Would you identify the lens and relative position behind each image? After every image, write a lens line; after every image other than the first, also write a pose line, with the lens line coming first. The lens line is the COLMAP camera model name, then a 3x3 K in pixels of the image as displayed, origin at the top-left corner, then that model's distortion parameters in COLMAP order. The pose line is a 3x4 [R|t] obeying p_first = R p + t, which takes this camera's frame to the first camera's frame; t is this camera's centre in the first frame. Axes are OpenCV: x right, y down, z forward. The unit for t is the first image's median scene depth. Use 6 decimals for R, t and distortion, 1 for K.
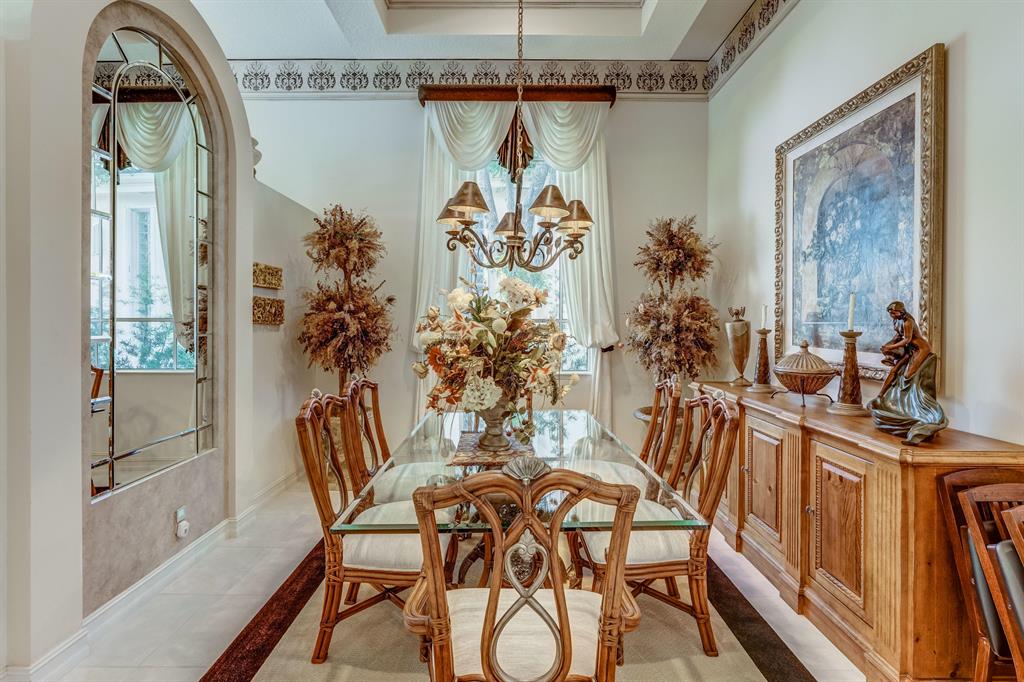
lens RADIAL K [[460.5, 0, 541.6], [0, 460.5, 320.9], [0, 0, 1]] dist [0.005278, 0.001350]
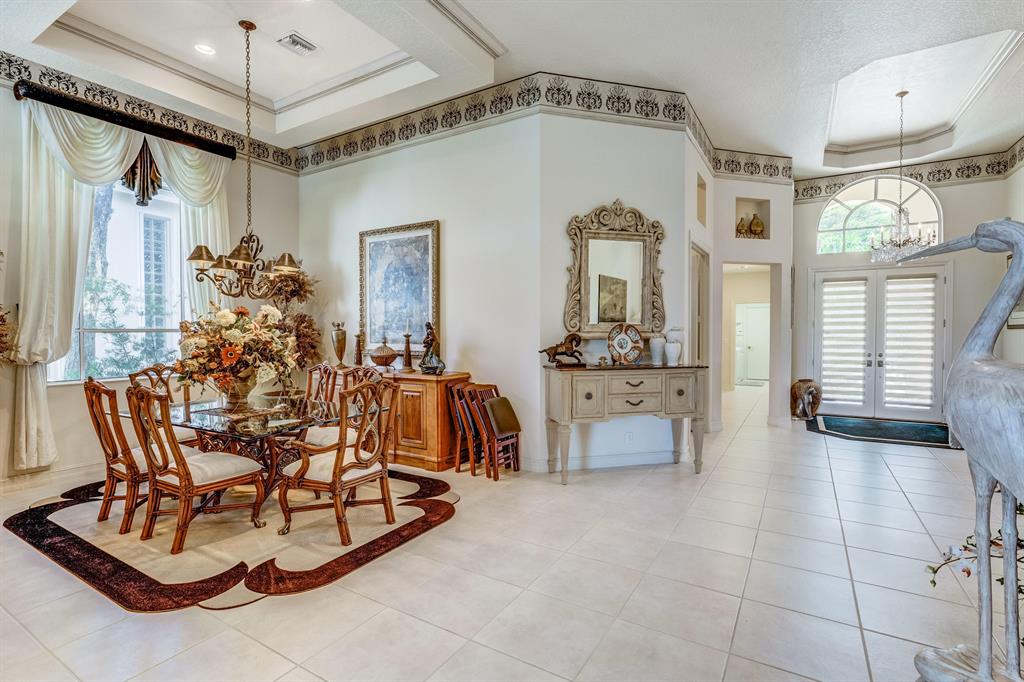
lens RADIAL K [[460.5, 0, 508.7], [0, 460.5, 335.0], [0, 0, 1]] dist [0.005278, 0.001350]
pose [[0.539145, -0.013593, 0.842103, -0.856110], [0.004689, 0.999903, 0.013138, -0.002370], [-0.842200, -0.003135, 0.539156, -0.553482]]
